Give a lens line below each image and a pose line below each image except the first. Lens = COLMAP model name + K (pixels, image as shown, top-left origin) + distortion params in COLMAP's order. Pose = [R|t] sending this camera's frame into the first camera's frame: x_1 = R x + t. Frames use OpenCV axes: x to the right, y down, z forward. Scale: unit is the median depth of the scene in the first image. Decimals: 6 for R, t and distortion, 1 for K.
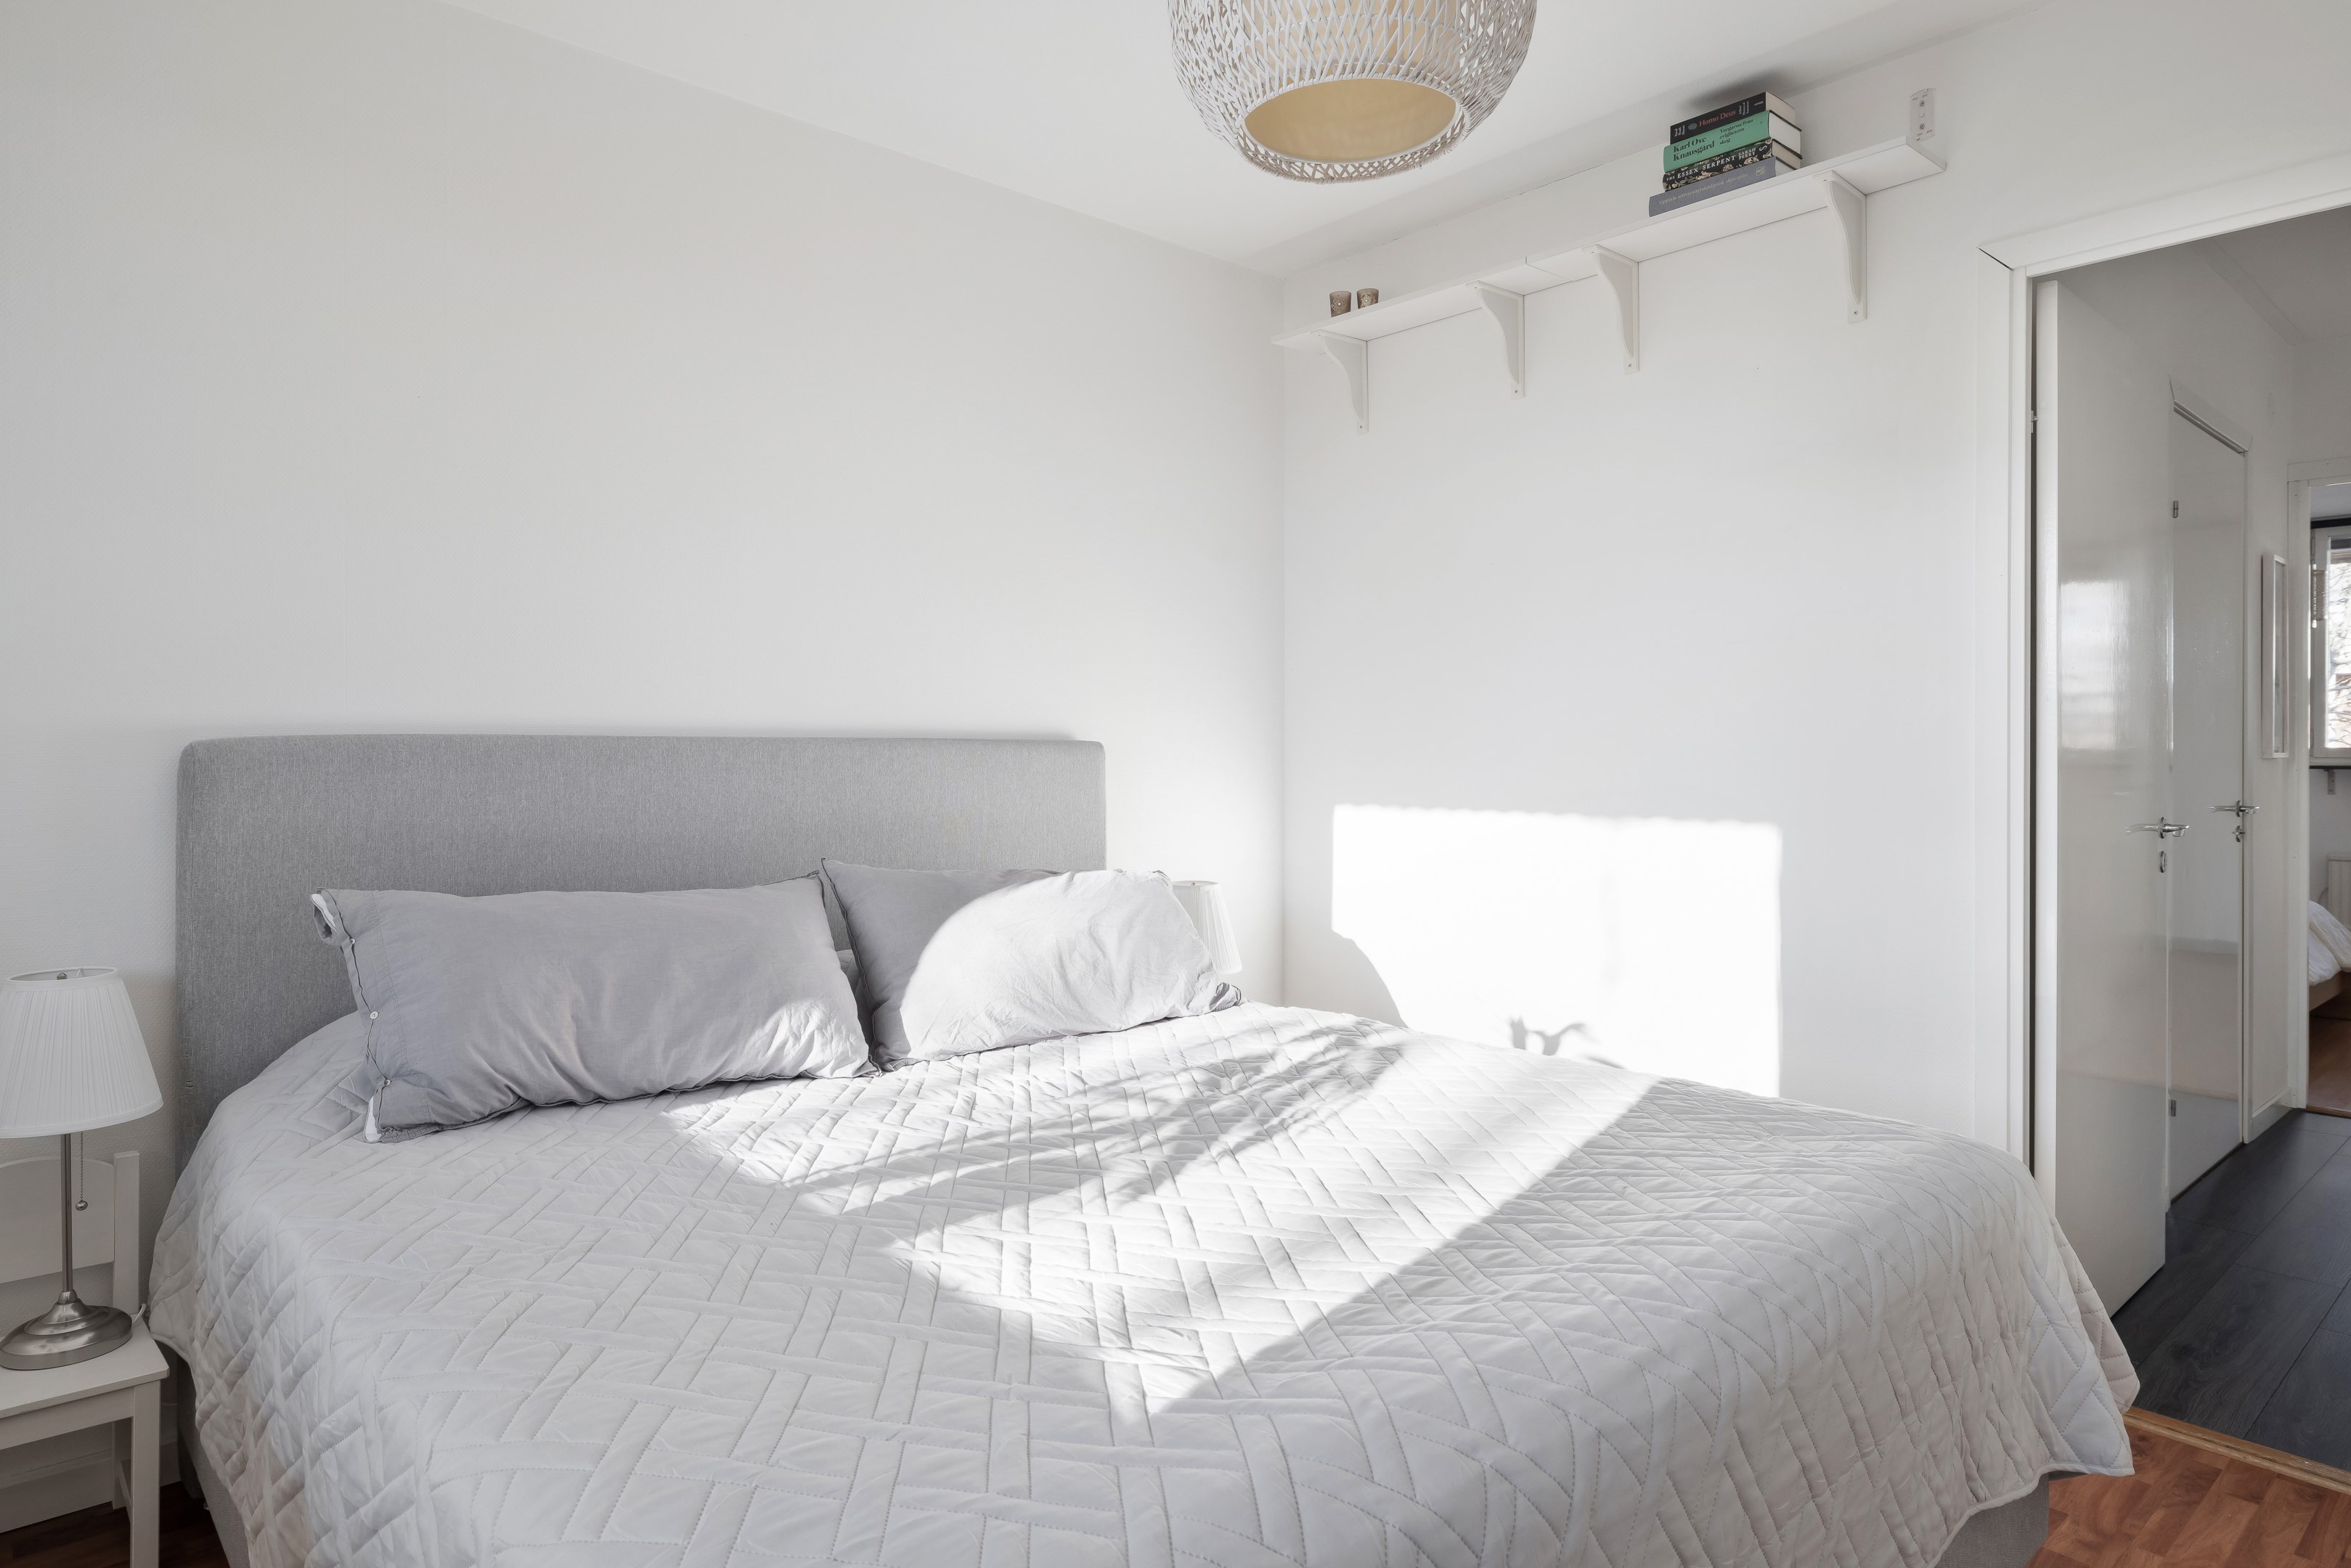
lens RADIAL K [[1344.0, 0, 1182.4], [0, 1344.0, 759.4], [0, 0, 1]] dist [-0.002051, -0.001264]
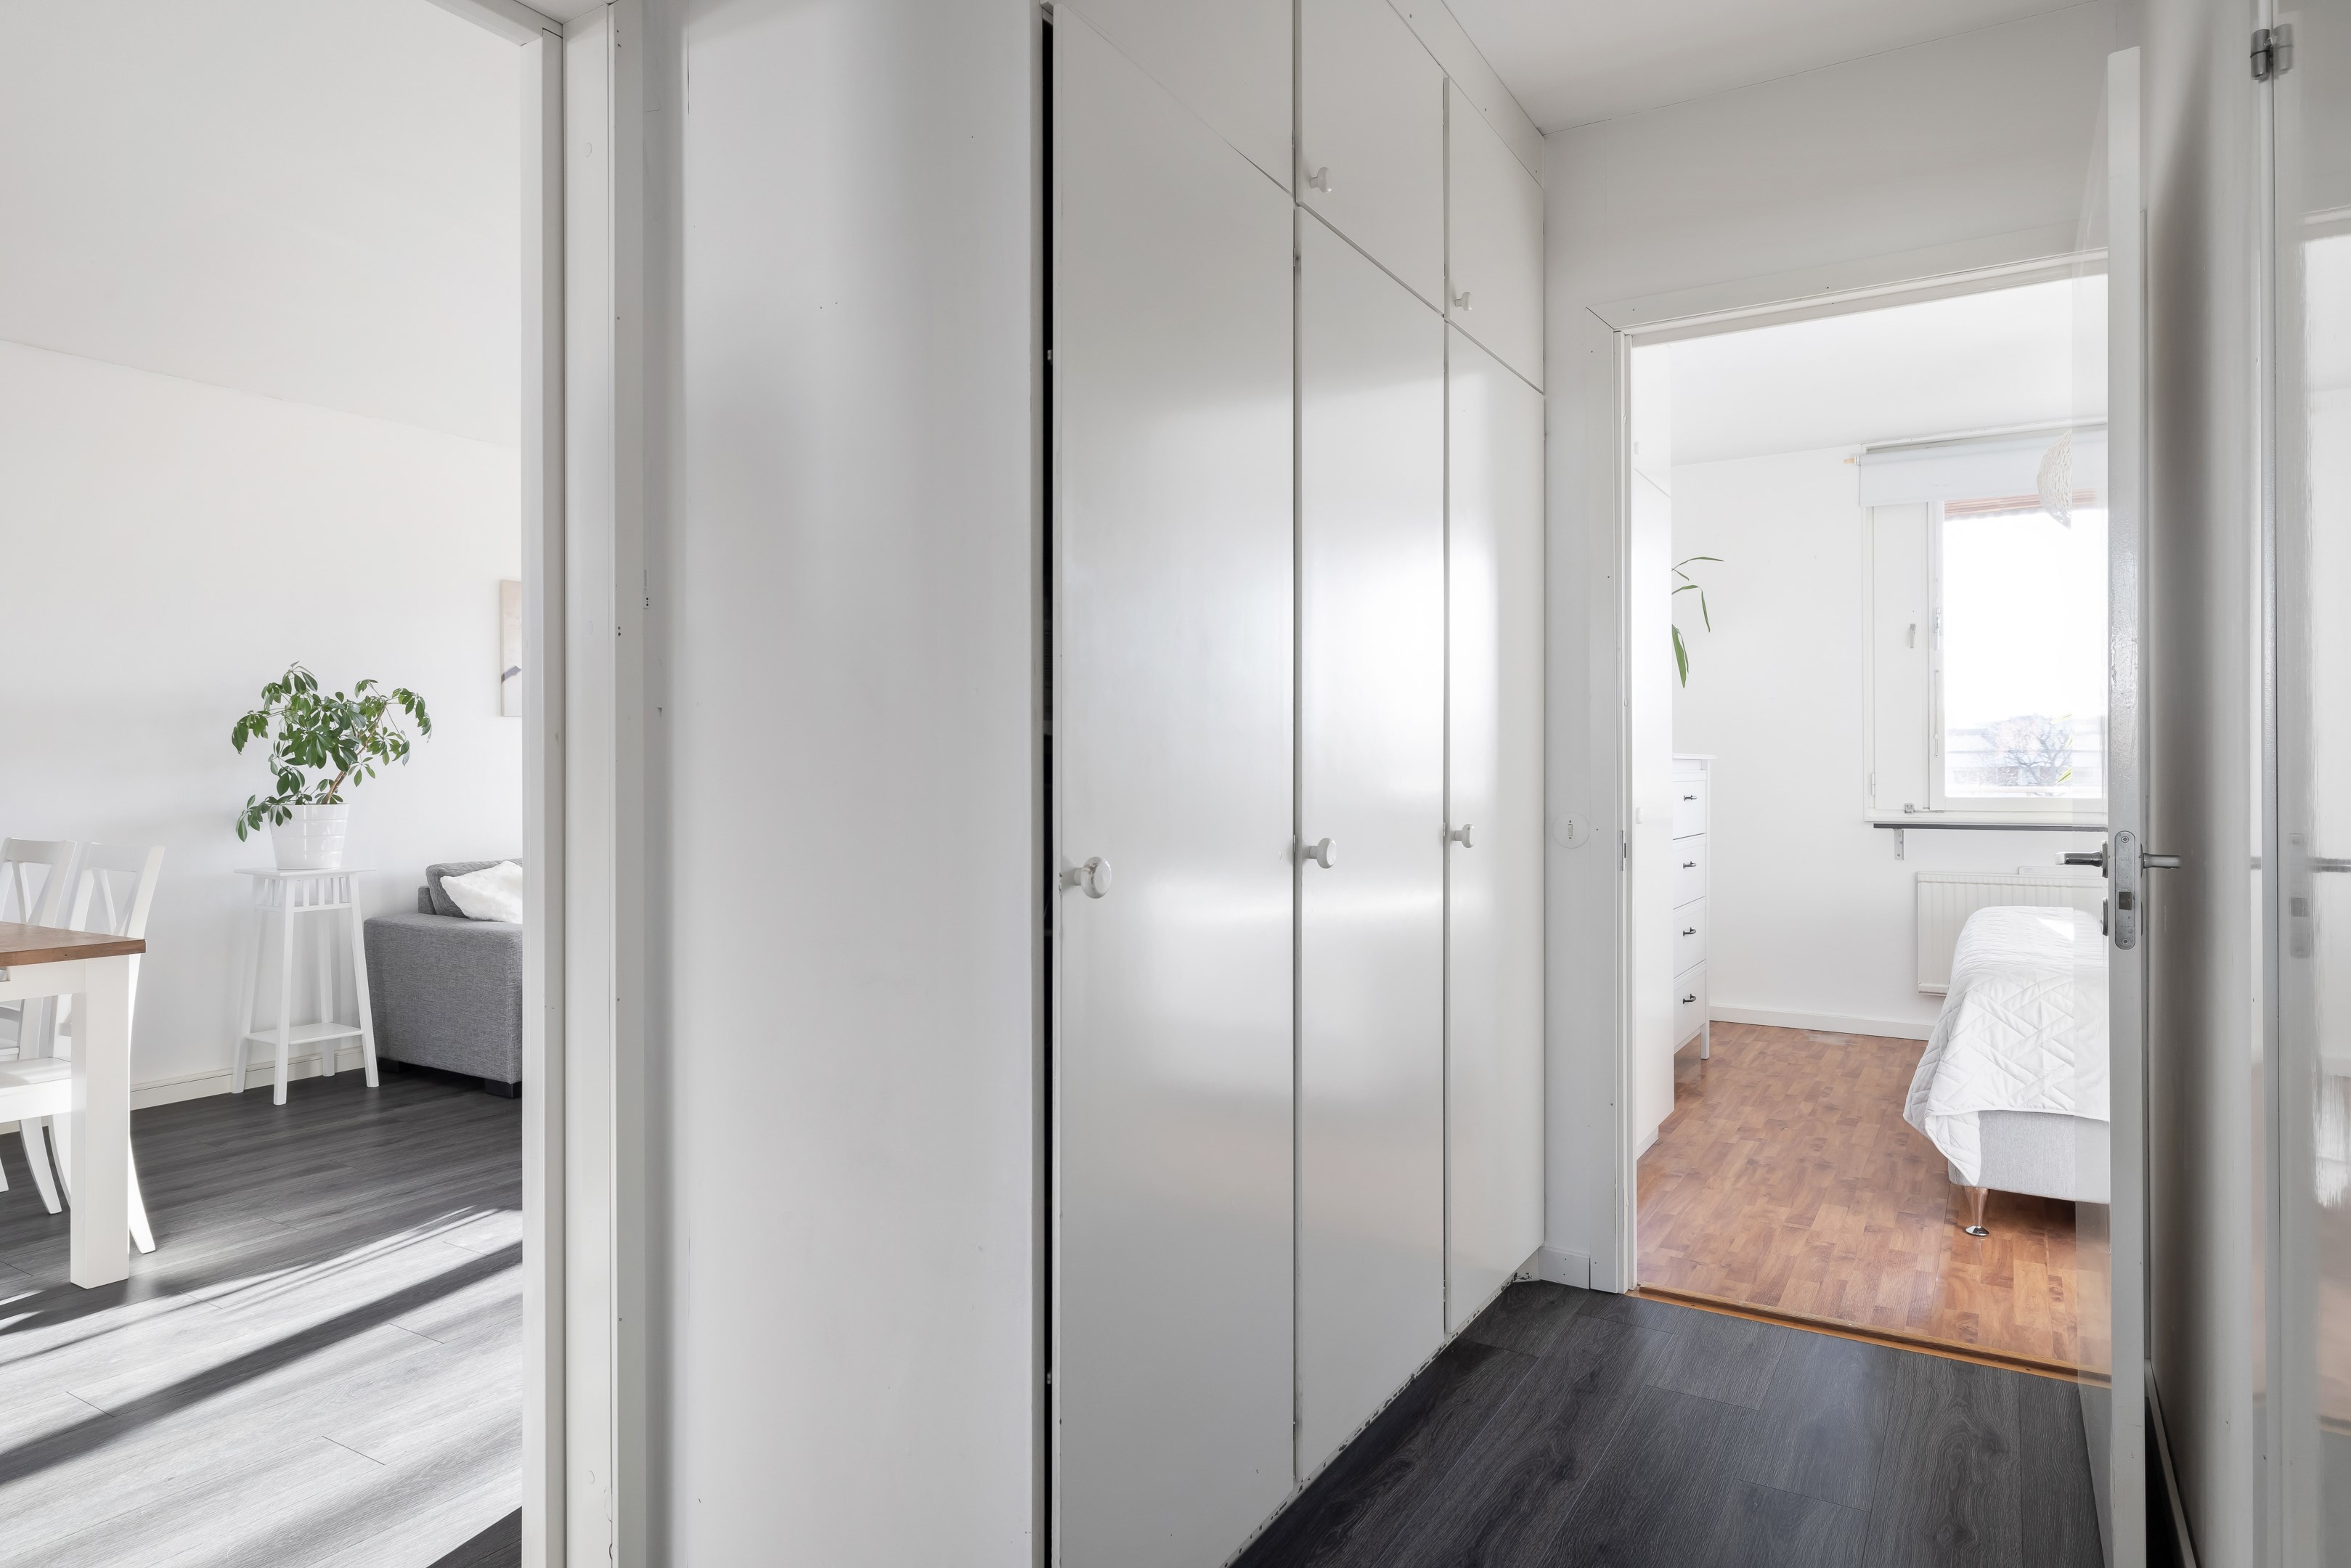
lens RADIAL K [[1344.0, 0, 1174.8], [0, 1344.0, 775.5], [0, 0, 1]] dist [-0.002051, -0.001264]
pose [[-0.956863, 0.000880, -0.290540, 1.888182], [0.000536, 0.999999, 0.001261, 0.020228], [0.290540, 0.001051, -0.956862, 2.108116]]
